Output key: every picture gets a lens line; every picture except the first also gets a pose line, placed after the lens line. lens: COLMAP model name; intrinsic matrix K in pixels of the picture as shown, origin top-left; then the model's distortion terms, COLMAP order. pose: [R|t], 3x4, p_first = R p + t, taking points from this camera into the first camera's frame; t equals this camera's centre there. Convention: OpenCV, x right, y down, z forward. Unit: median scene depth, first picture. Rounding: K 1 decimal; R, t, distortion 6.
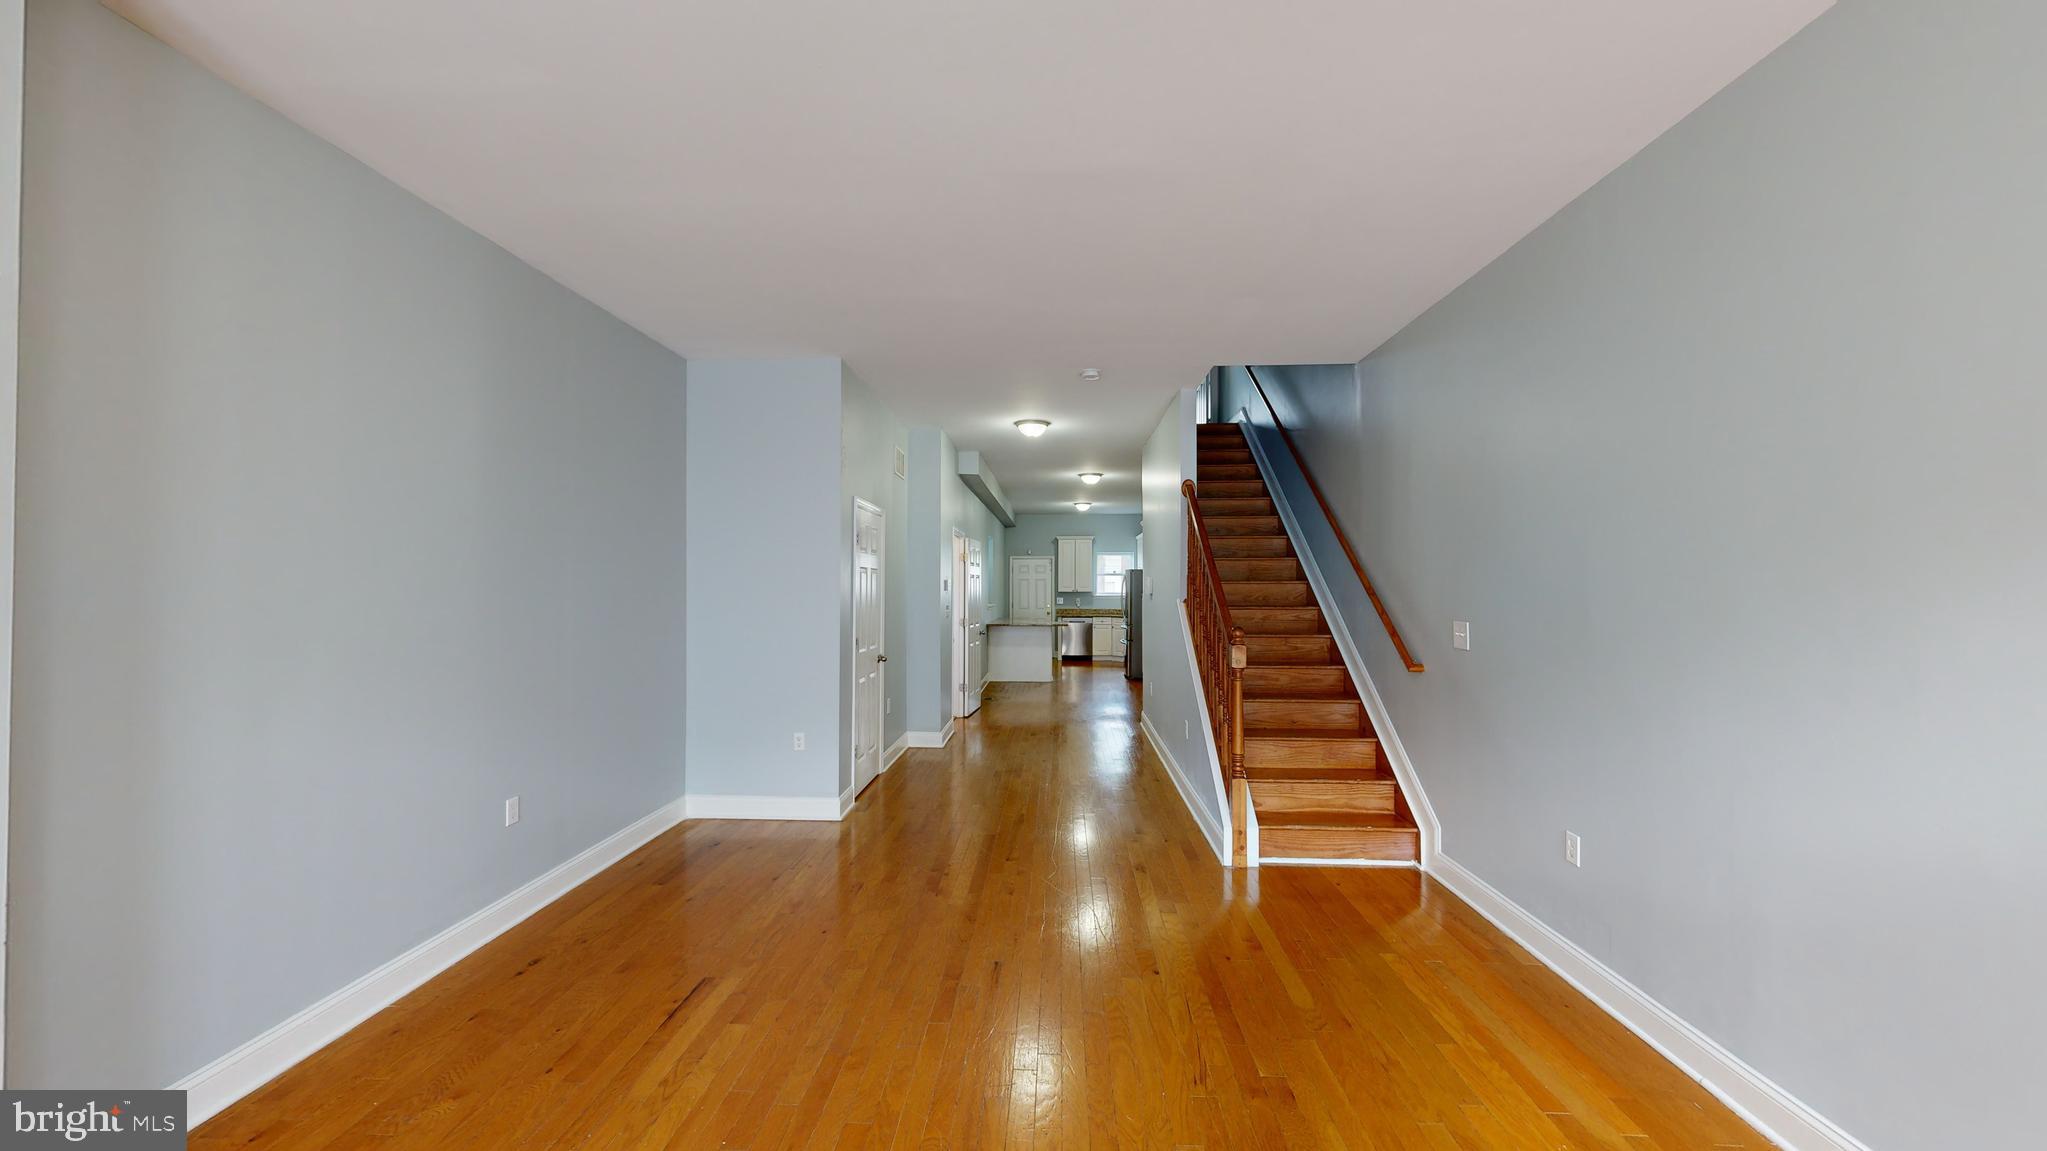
lens RADIAL K [[749.0, 0, 1023.5], [0, 749.0, 575.5], [0, 0, 1]] dist [-0.000187, -0.000031]
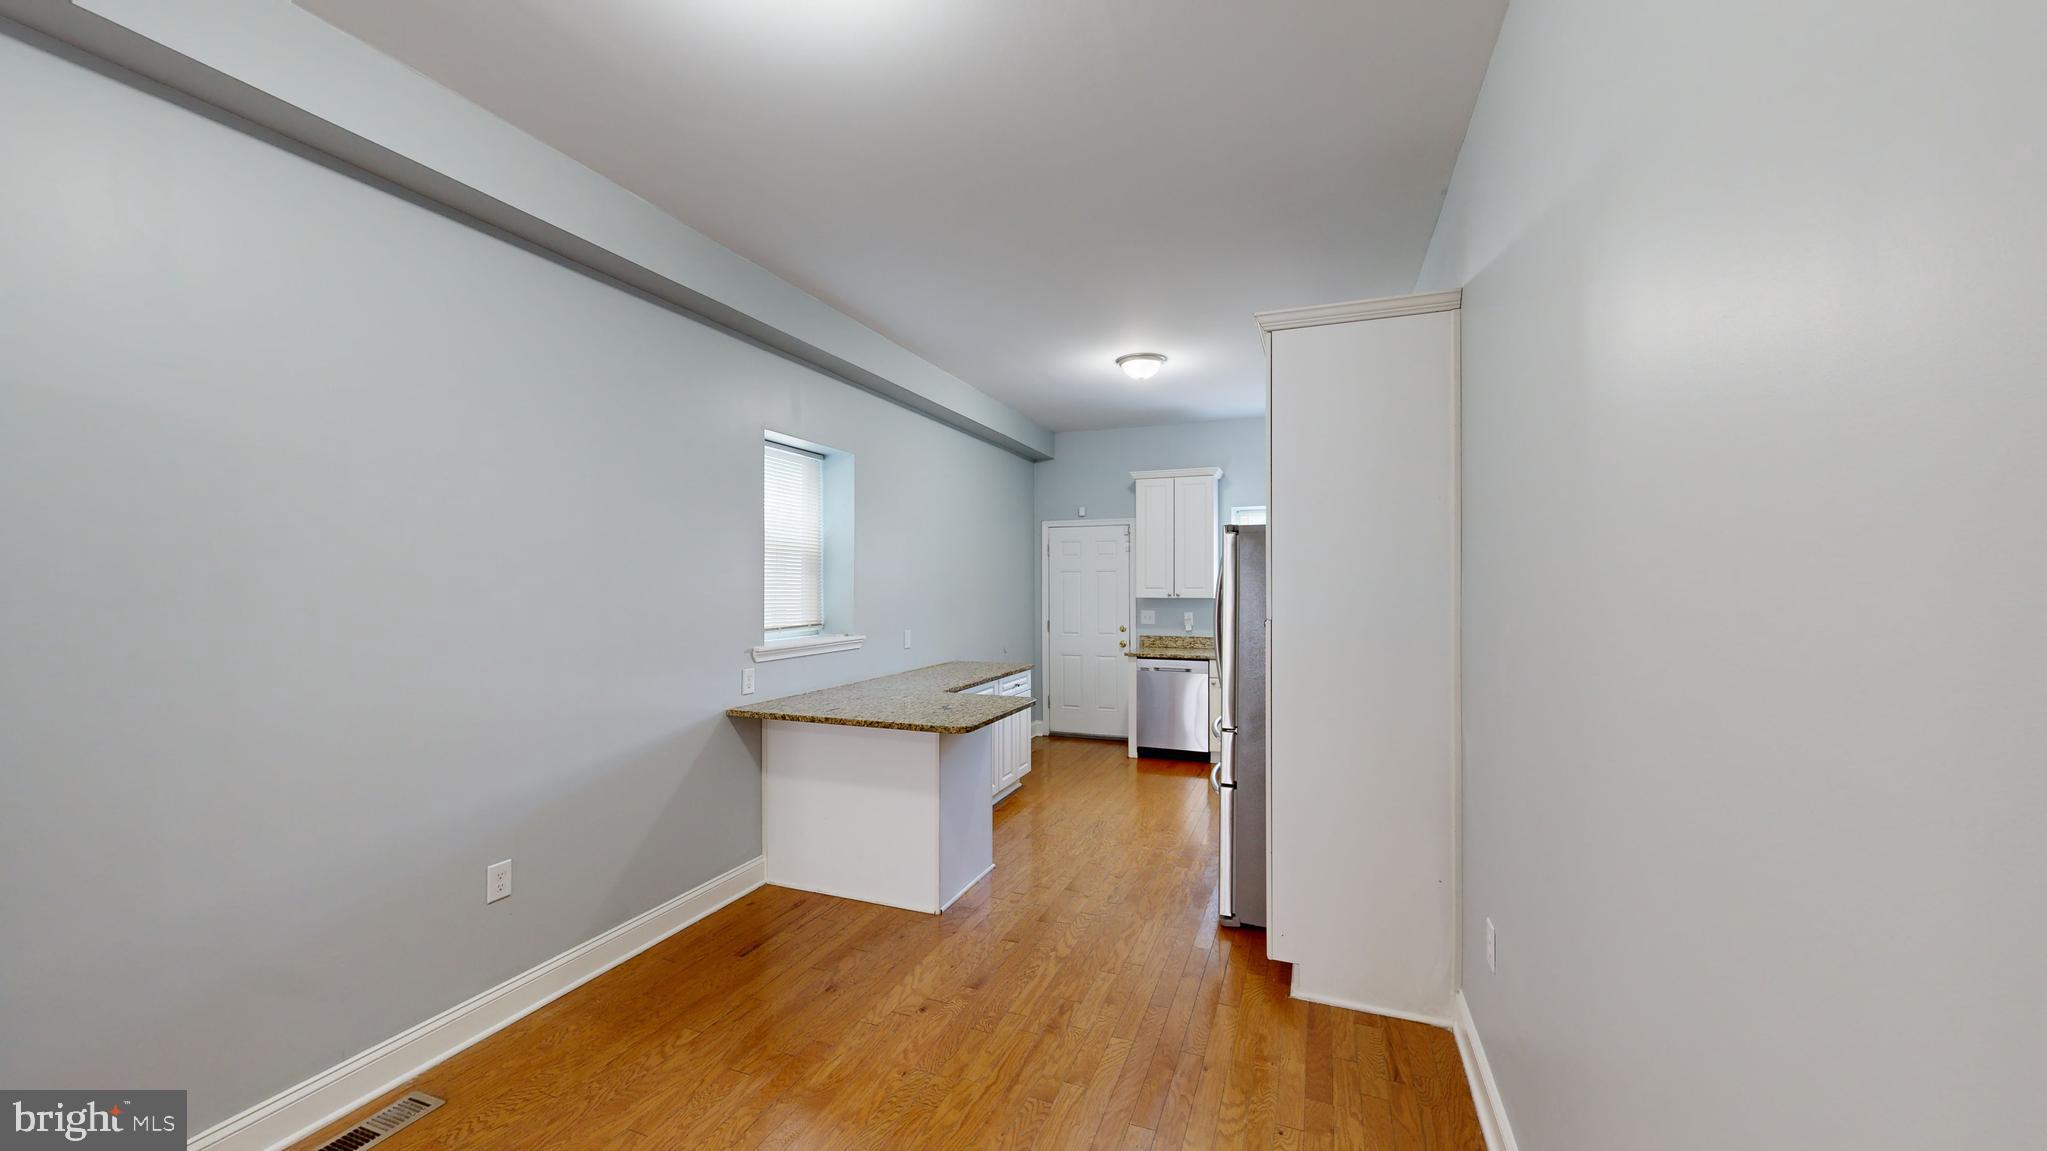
lens RADIAL K [[749.0, 0, 1023.5], [0, 749.0, 575.5], [0, 0, 1]] dist [-0.000187, -0.000031]
pose [[0.947566, -0.015592, -0.319179, 0.119994], [0.013042, 0.999864, -0.010126, 0.012139], [0.319293, 0.005433, 0.947640, 0.555465]]
